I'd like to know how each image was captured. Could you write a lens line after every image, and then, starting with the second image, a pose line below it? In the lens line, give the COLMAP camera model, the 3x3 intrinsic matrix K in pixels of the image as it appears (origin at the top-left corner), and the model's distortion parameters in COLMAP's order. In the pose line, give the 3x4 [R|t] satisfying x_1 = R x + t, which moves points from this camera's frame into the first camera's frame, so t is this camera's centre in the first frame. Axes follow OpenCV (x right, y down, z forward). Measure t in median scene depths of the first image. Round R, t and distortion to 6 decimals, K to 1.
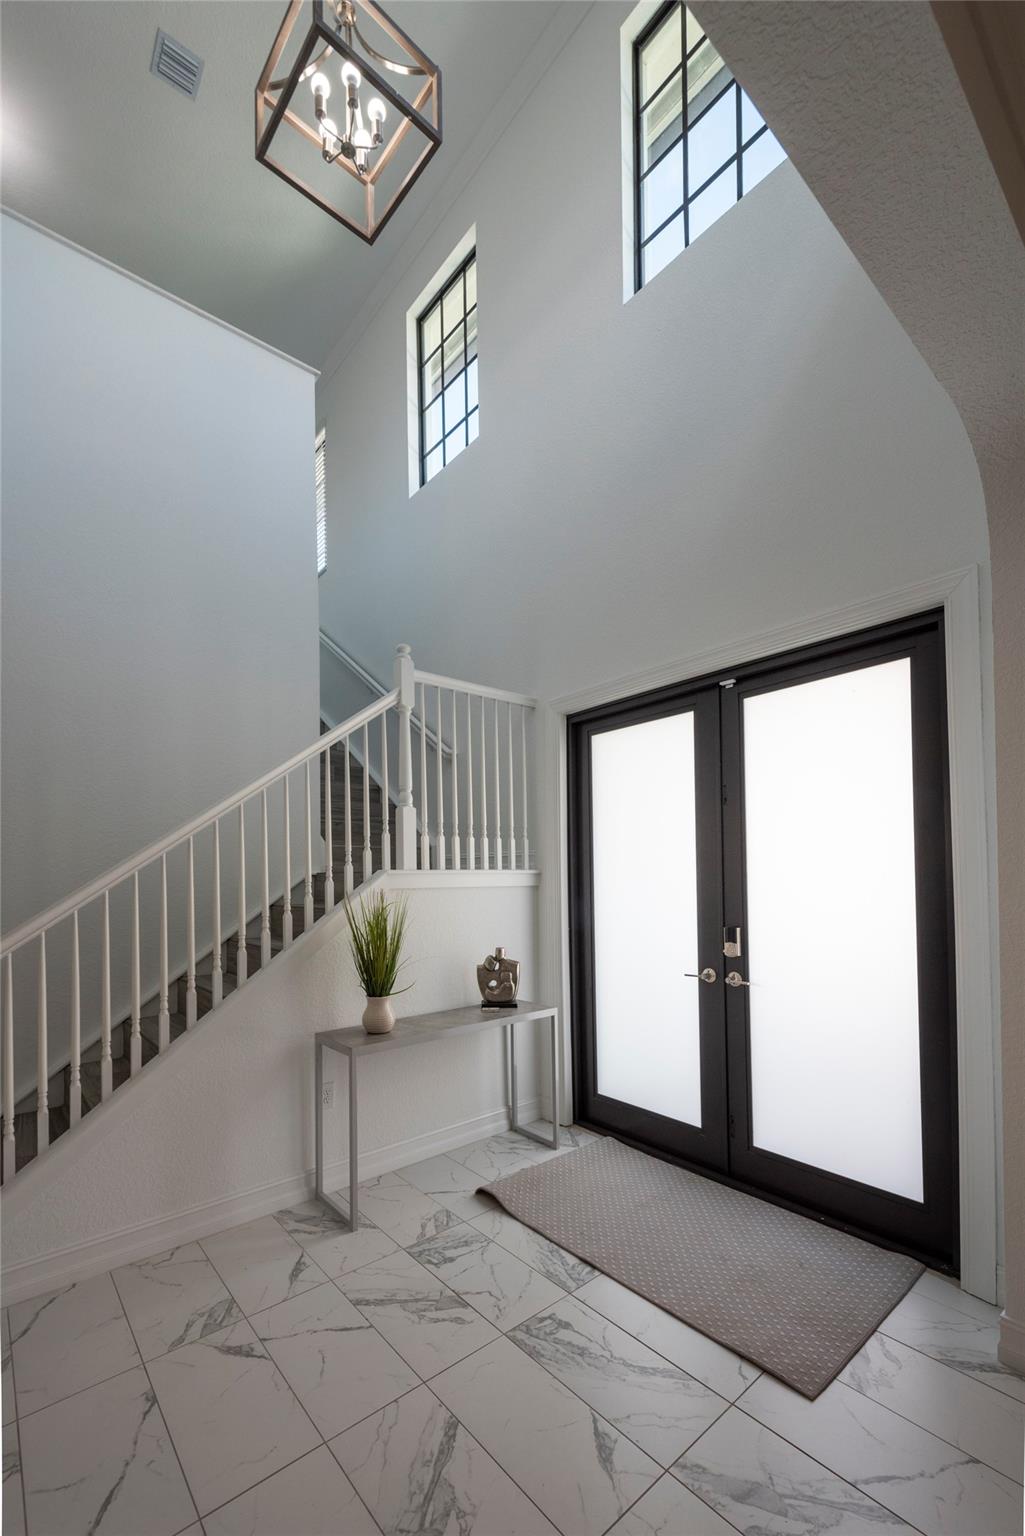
lens RADIAL K [[615.9, 0, 469.0], [0, 615.9, 870.0], [0, 0, 1]] dist [0.004498, -0.000971]
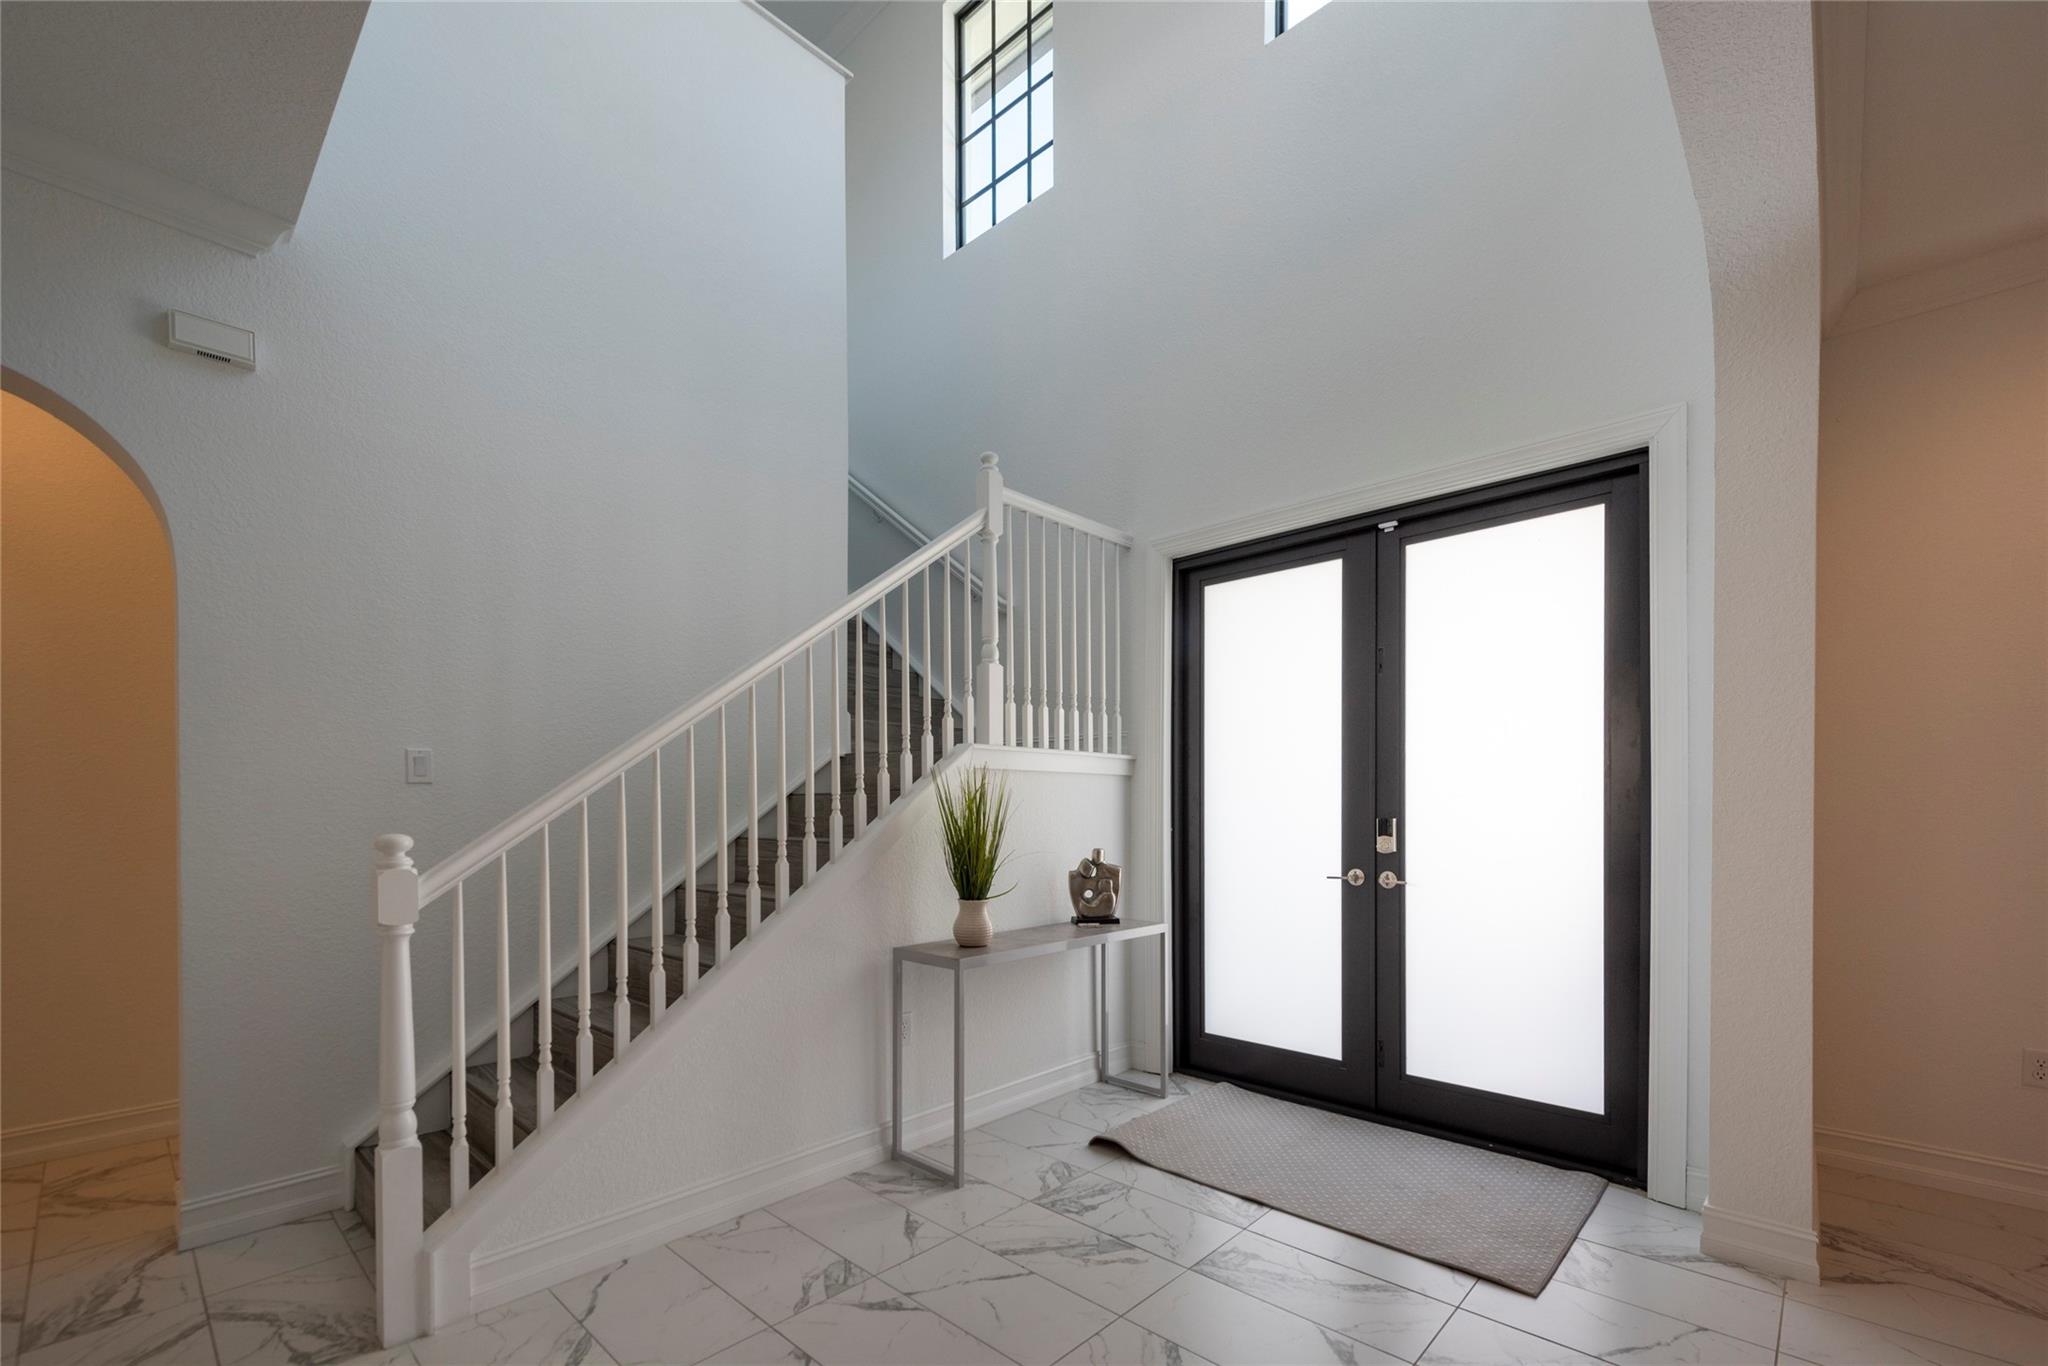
lens RADIAL K [[857.3, 0, 1029.8], [0, 857.3, 813.0], [0, 0, 1]] dist [0.007983, -0.003080]
pose [[0.988691, 0.008090, 0.149749, -0.232145], [-0.011185, 0.999741, 0.019839, 0.068569], [-0.149550, -0.021289, 0.988525, -0.085908]]
